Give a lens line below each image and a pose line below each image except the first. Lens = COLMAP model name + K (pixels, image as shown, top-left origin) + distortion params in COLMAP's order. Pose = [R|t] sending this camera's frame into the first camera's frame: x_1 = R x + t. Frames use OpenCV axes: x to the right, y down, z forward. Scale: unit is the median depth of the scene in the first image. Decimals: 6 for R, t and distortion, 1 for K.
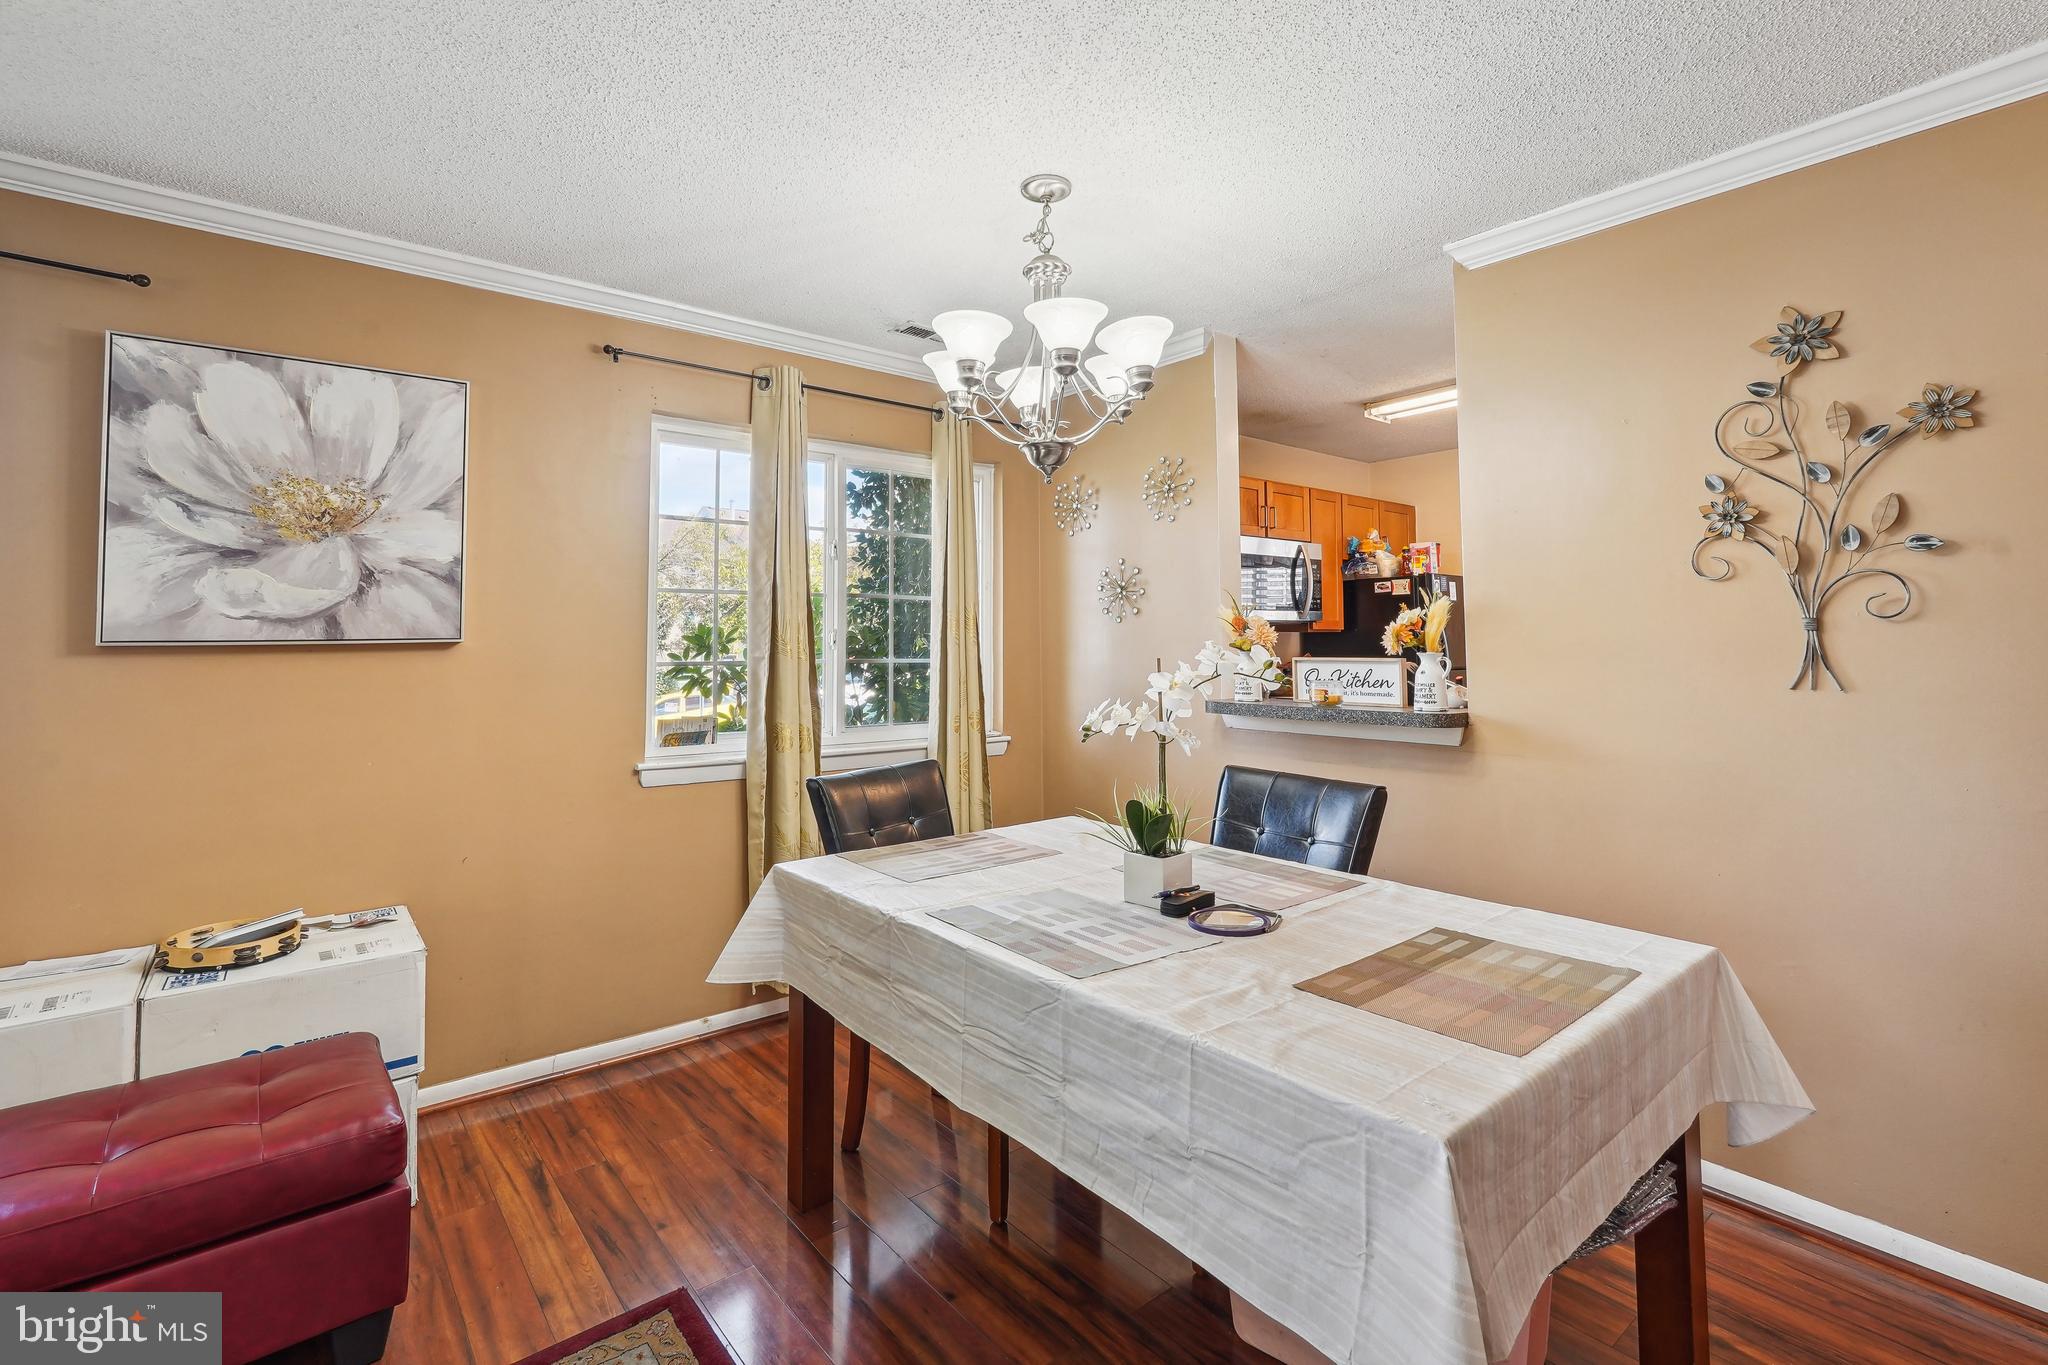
lens RADIAL K [[905.4, 0, 1022.4], [0, 905.4, 688.6], [0, 0, 1]] dist [-0.026568, 0.010335]
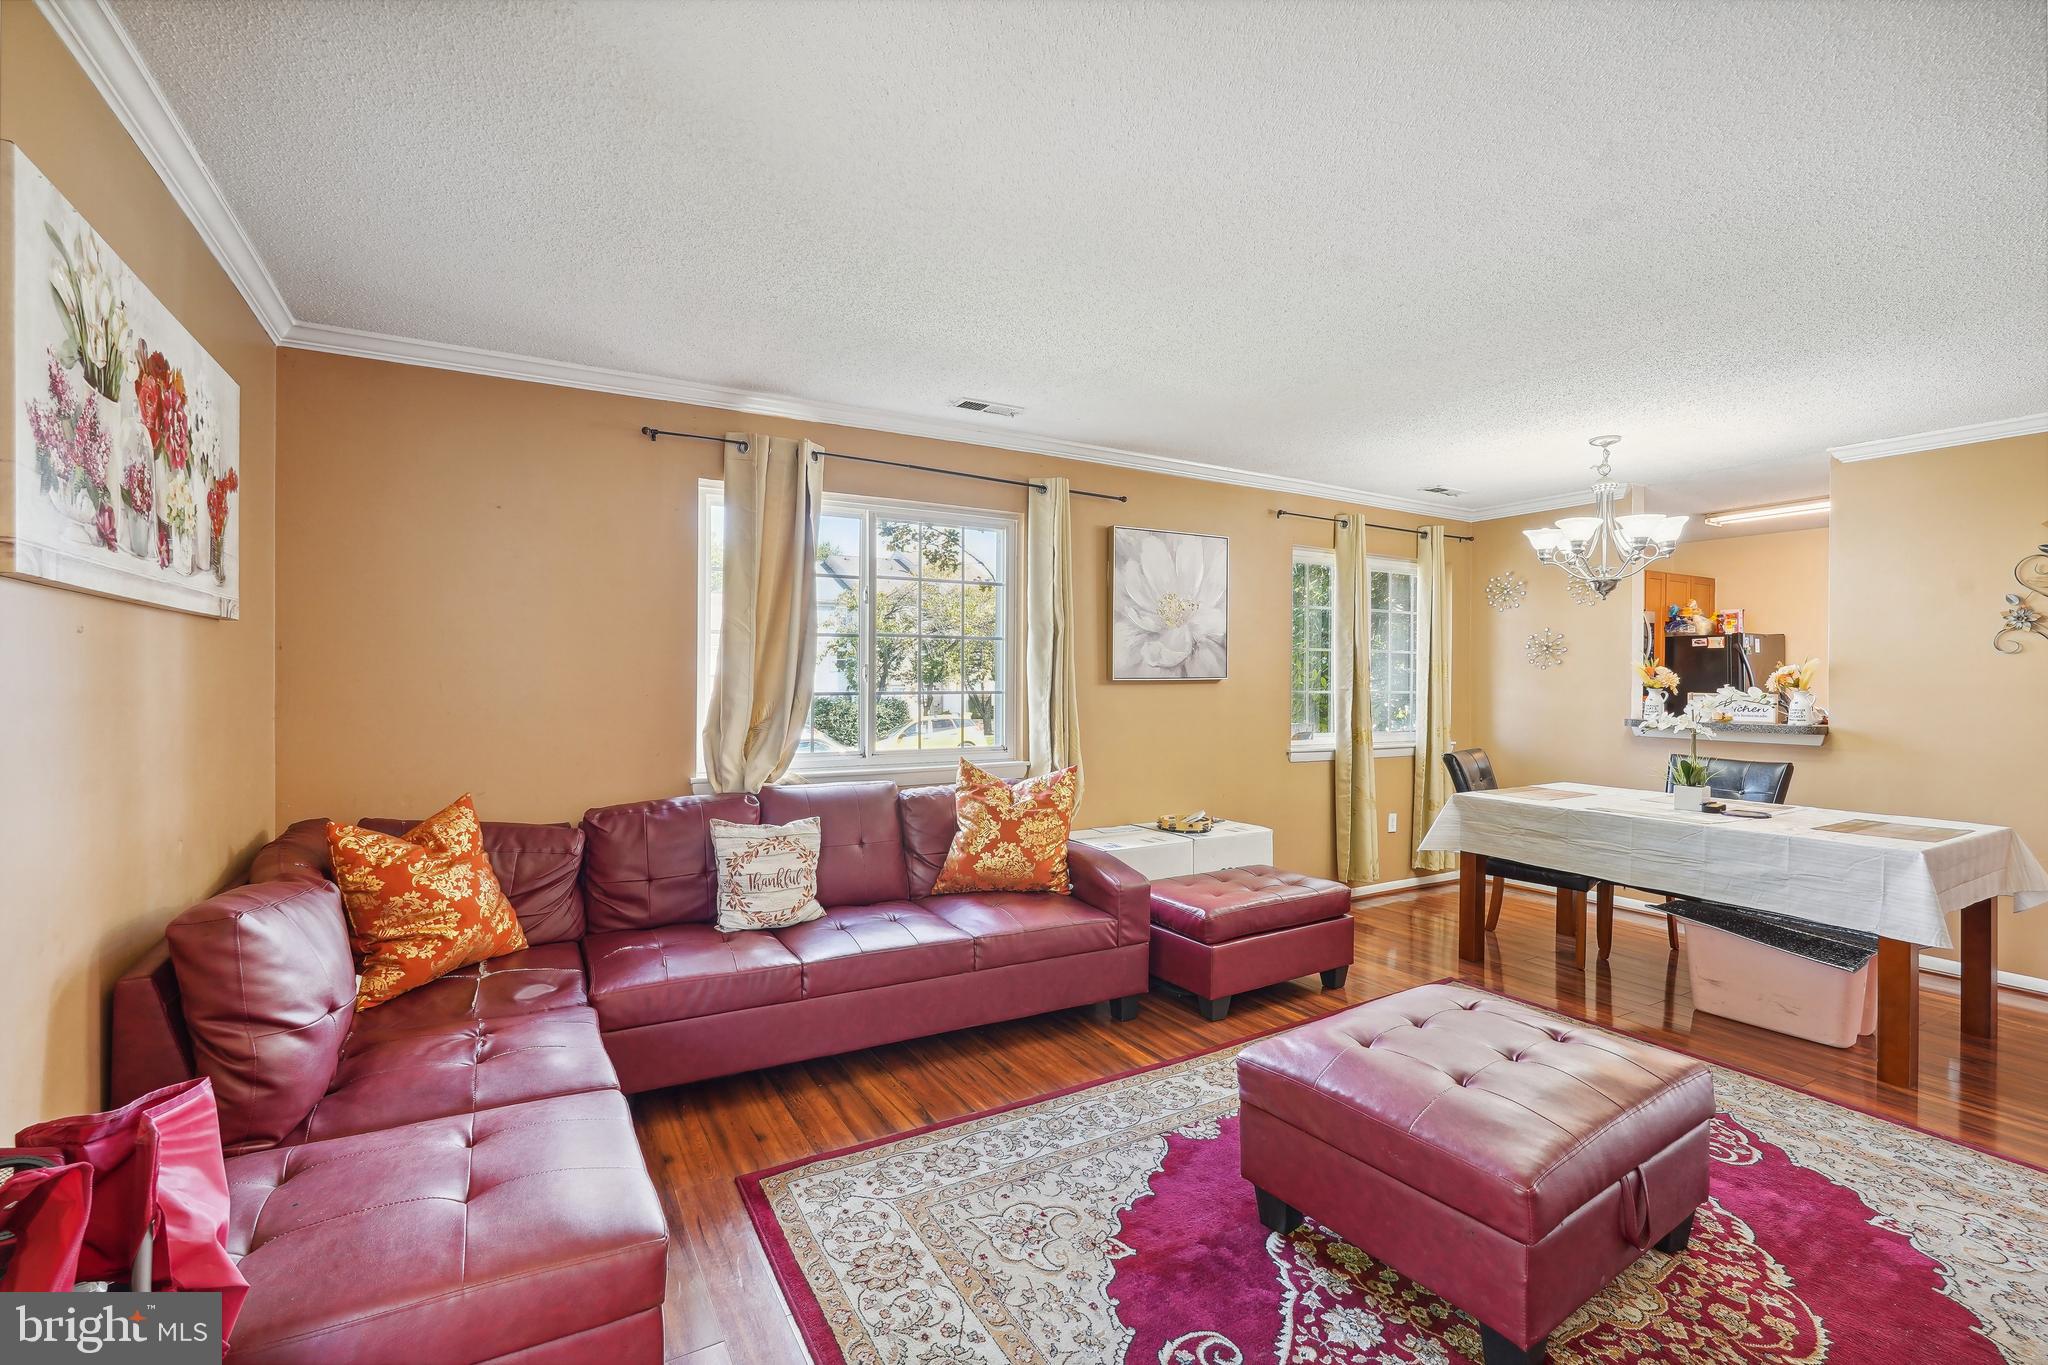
lens RADIAL K [[872.6, 0, 1024.8], [0, 872.6, 755.5], [0, 0, 1]] dist [0.001050, 0.000791]
pose [[0.989740, 0.022191, -0.141149, -0.839912], [-0.016213, 0.998928, 0.043365, 0.037232], [0.141960, -0.040631, 0.989038, -0.929388]]
